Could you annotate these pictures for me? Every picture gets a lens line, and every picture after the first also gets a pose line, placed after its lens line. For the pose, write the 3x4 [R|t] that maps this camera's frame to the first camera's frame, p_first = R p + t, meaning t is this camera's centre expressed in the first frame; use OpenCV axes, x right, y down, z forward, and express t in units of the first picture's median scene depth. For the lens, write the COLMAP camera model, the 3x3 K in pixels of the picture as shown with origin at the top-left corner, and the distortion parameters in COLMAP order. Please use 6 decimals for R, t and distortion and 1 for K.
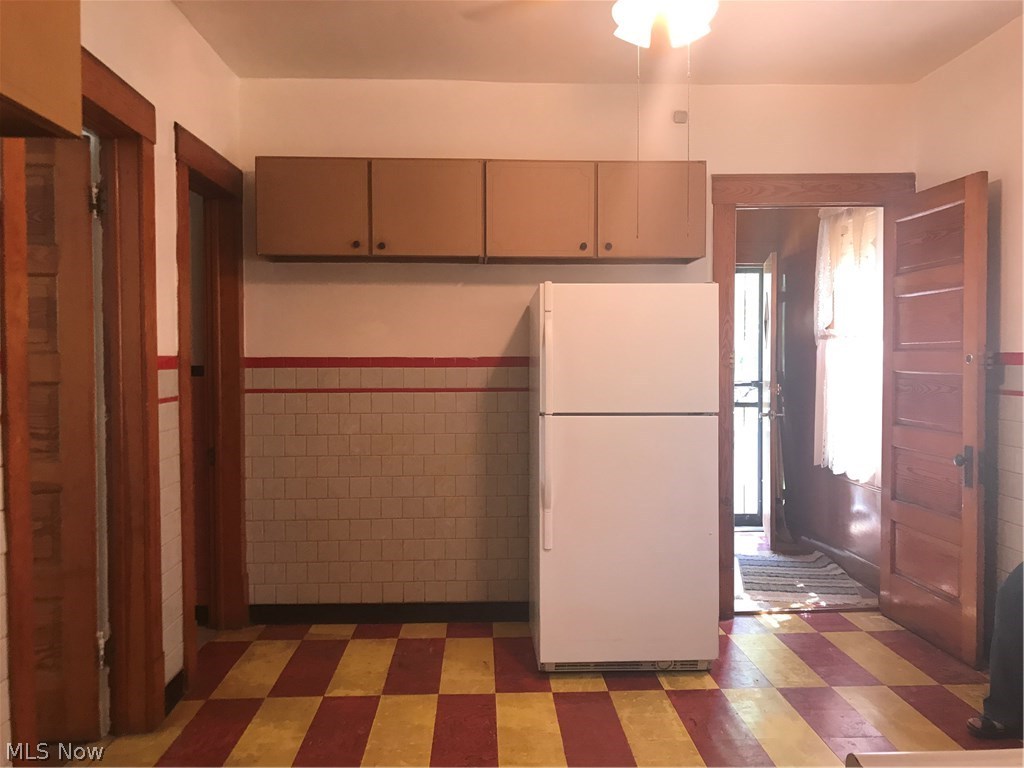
lens RADIAL K [[850.2, 0, 513.8], [0, 850.2, 385.5], [0, 0, 1]] dist [0.027214, -0.046436]
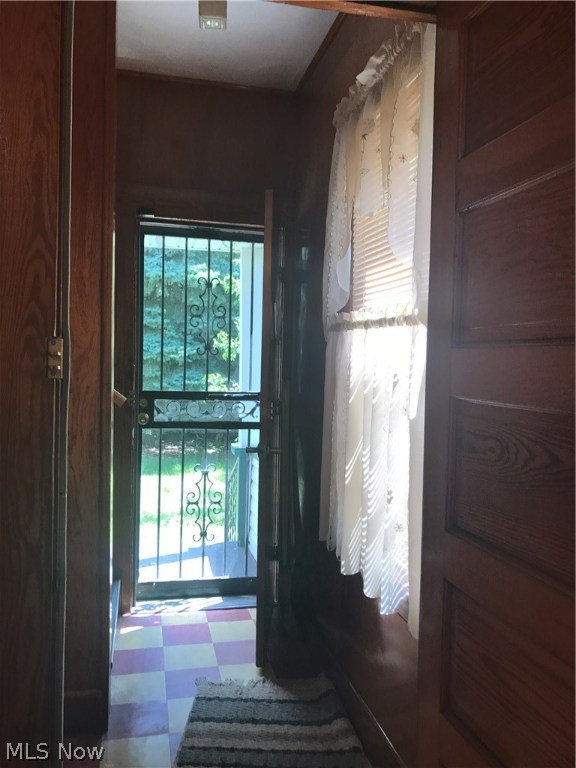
lens RADIAL K [[637.7, 0, 286.9], [0, 637.7, 383.2], [0, 0, 1]] dist [0.027214, -0.046436]
pose [[0.982697, 0.021310, 0.183989, 0.253523], [-0.021091, 0.999773, -0.003149, -0.015978], [-0.184015, -0.000786, 0.982923, 0.581594]]
